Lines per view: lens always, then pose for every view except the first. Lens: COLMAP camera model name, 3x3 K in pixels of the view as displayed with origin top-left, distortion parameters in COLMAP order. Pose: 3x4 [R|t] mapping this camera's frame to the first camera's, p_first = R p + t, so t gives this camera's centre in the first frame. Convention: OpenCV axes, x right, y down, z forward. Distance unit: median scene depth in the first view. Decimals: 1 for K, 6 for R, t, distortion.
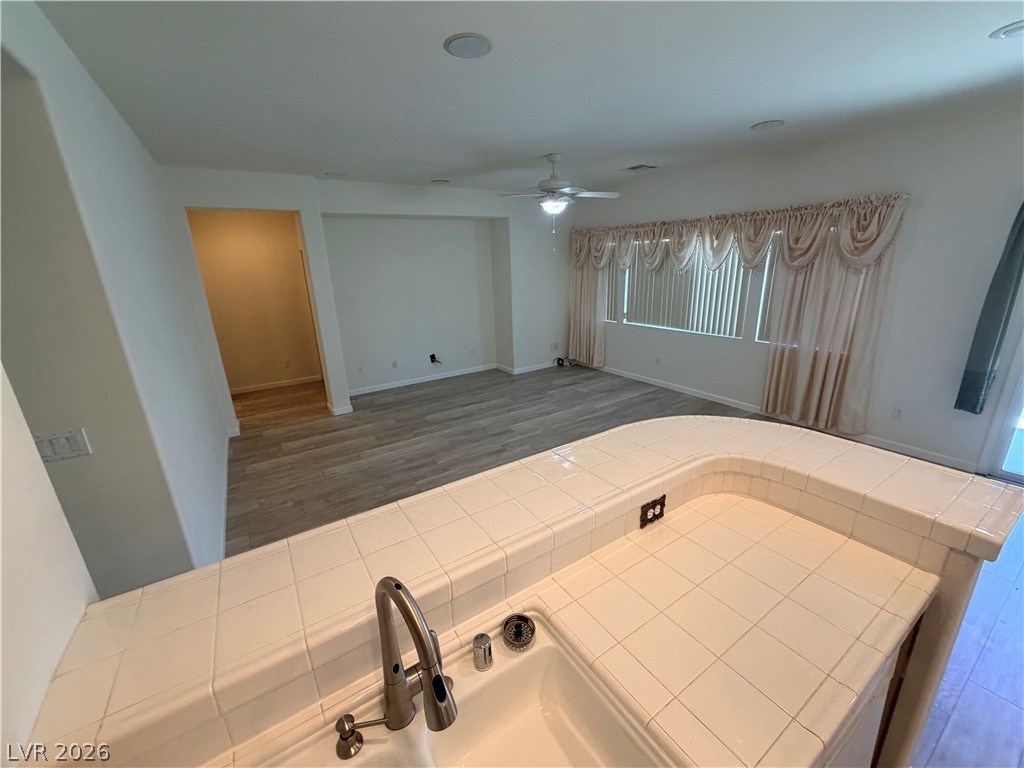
lens RADIAL K [[409.2, 0, 512.0], [0, 409.2, 387.2], [0, 0, 1]] dist [0.001281, -0.000221]
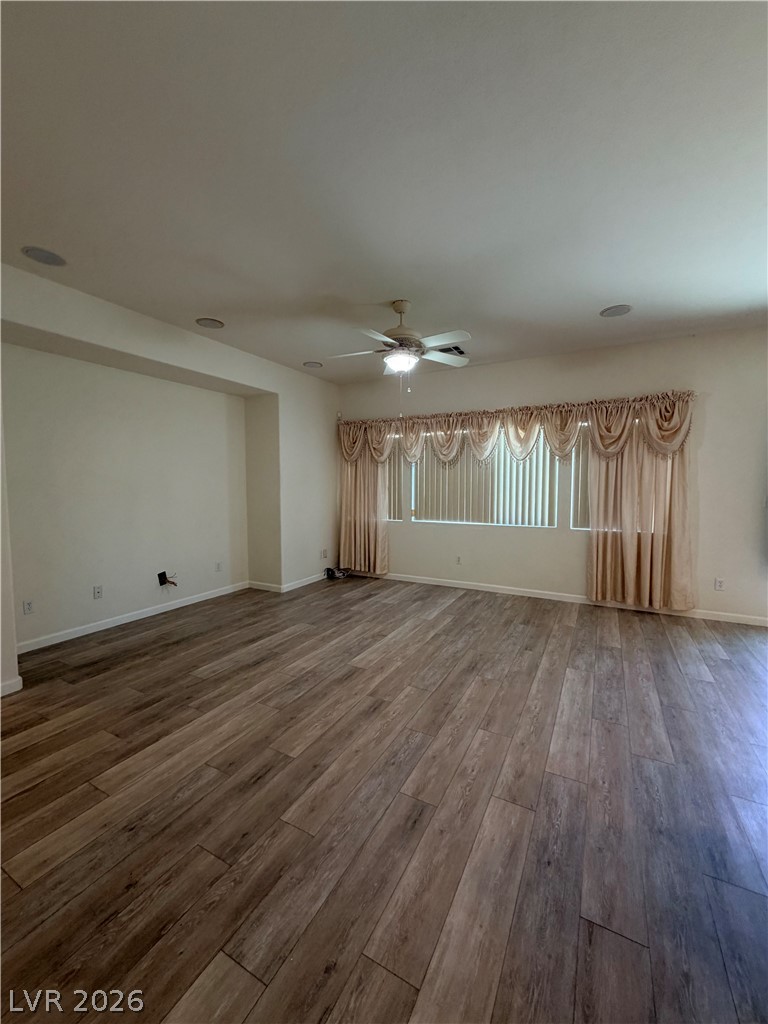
lens RADIAL K [[409.2, 0, 387.1], [0, 409.2, 510.0], [0, 0, 1]] dist [0.001281, -0.000221]
pose [[0.879607, 0.002712, 0.475693, -0.239955], [0.112680, 0.970338, -0.213888, 0.004654], [-0.462163, 0.241738, 0.853210, 0.315434]]
